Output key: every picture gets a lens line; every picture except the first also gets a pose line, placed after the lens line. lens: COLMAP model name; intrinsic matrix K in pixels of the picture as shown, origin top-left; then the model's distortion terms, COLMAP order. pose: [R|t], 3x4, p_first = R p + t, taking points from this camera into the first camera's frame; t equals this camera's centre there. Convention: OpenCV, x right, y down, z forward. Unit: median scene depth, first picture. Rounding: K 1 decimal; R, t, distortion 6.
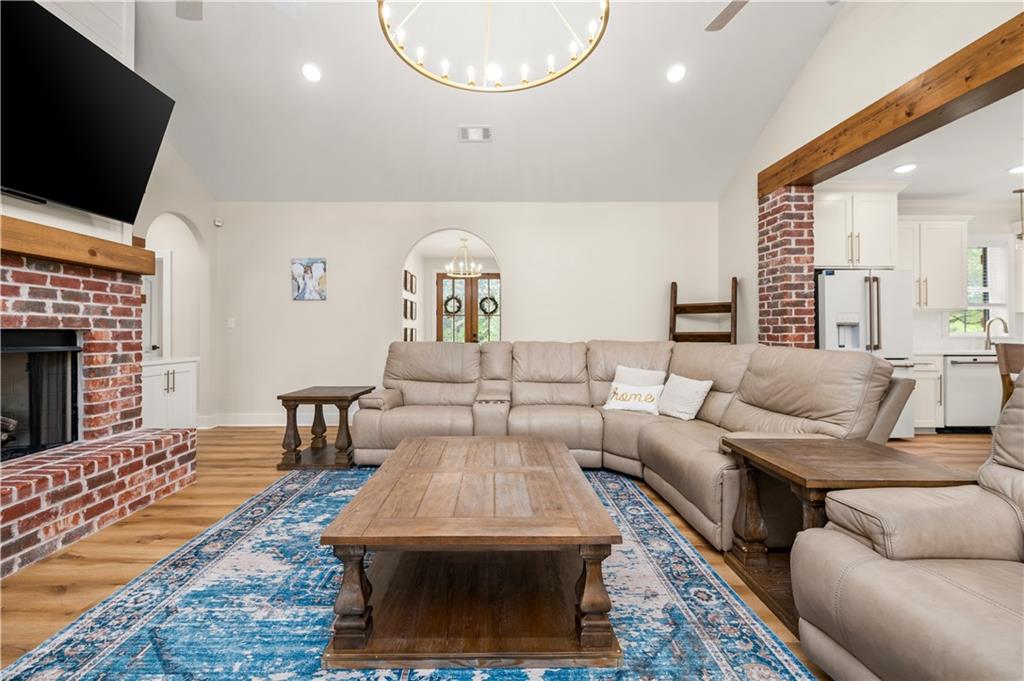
lens RADIAL K [[426.8, 0, 499.4], [0, 426.8, 330.9], [0, 0, 1]] dist [-0.000921, -0.000258]
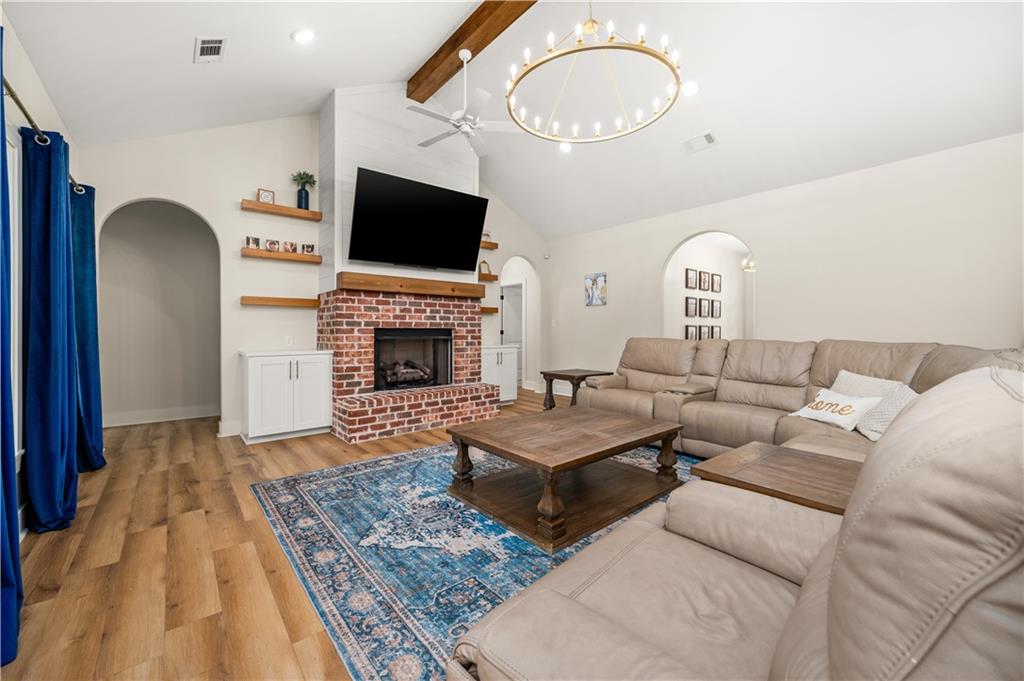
lens RADIAL K [[406.5, 0, 513.4], [0, 406.5, 330.4], [0, 0, 1]] dist [-0.001097, 0.000009]
pose [[0.642217, 0.003053, -0.766517, 0.663345], [0.000971, 0.999988, 0.004796, -0.001941], [0.766523, -0.003825, 0.642206, -0.006752]]
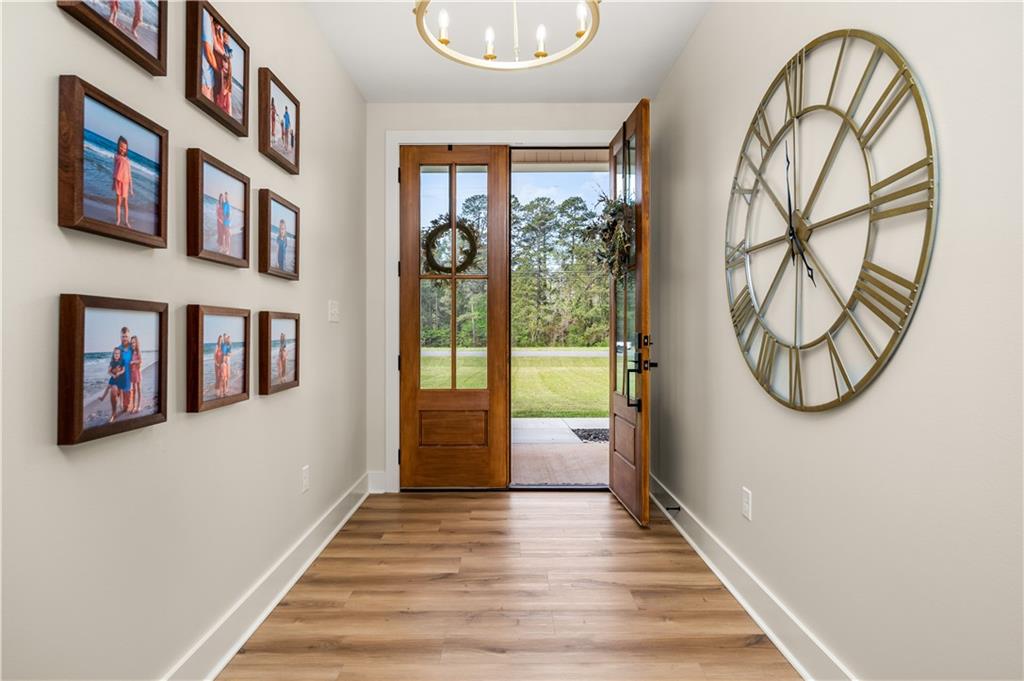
lens RADIAL K [[501.8, 0, 511.0], [0, 501.8, 327.1], [0, 0, 1]] dist [-0.000345, -0.000051]
pose [[0.999995, 0.002784, -0.001326, -0.203690], [-0.002786, 0.999994, -0.001954, 0.004723], [0.001321, 0.001958, 0.999997, 2.008211]]
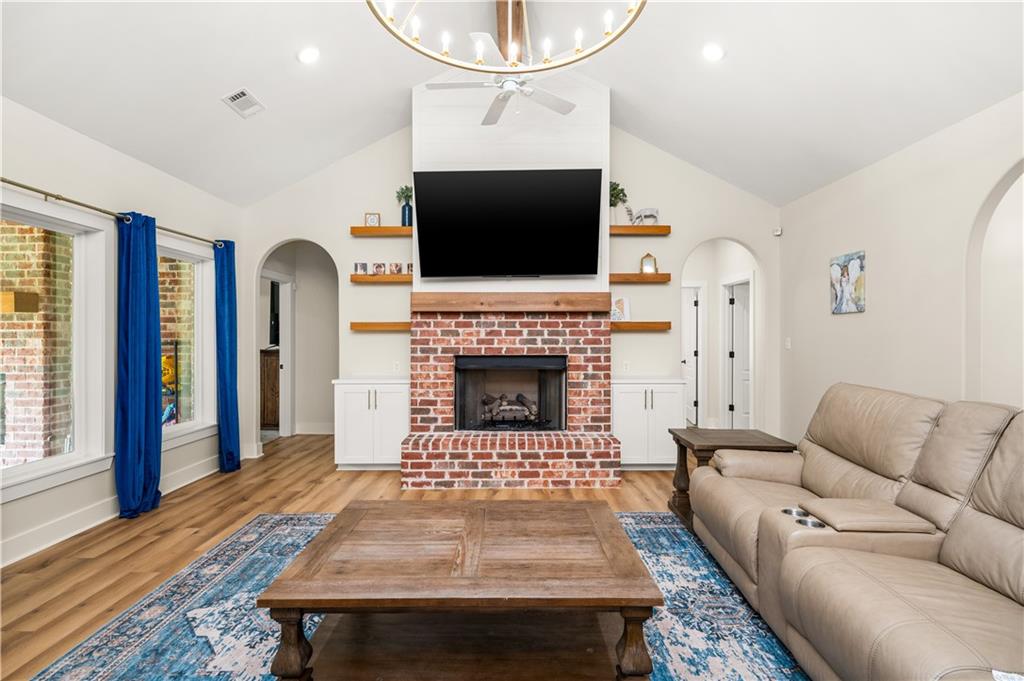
lens RADIAL K [[501.5, 0, 510.5], [0, 501.5, 337.3], [0, 0, 1]] dist [-0.000365, -0.000202]
pose [[-0.010011, 0.000159, -0.999950, 0.746307], [0.005326, 0.999986, 0.000106, -0.064842], [0.999936, -0.005325, -0.010011, 0.828177]]
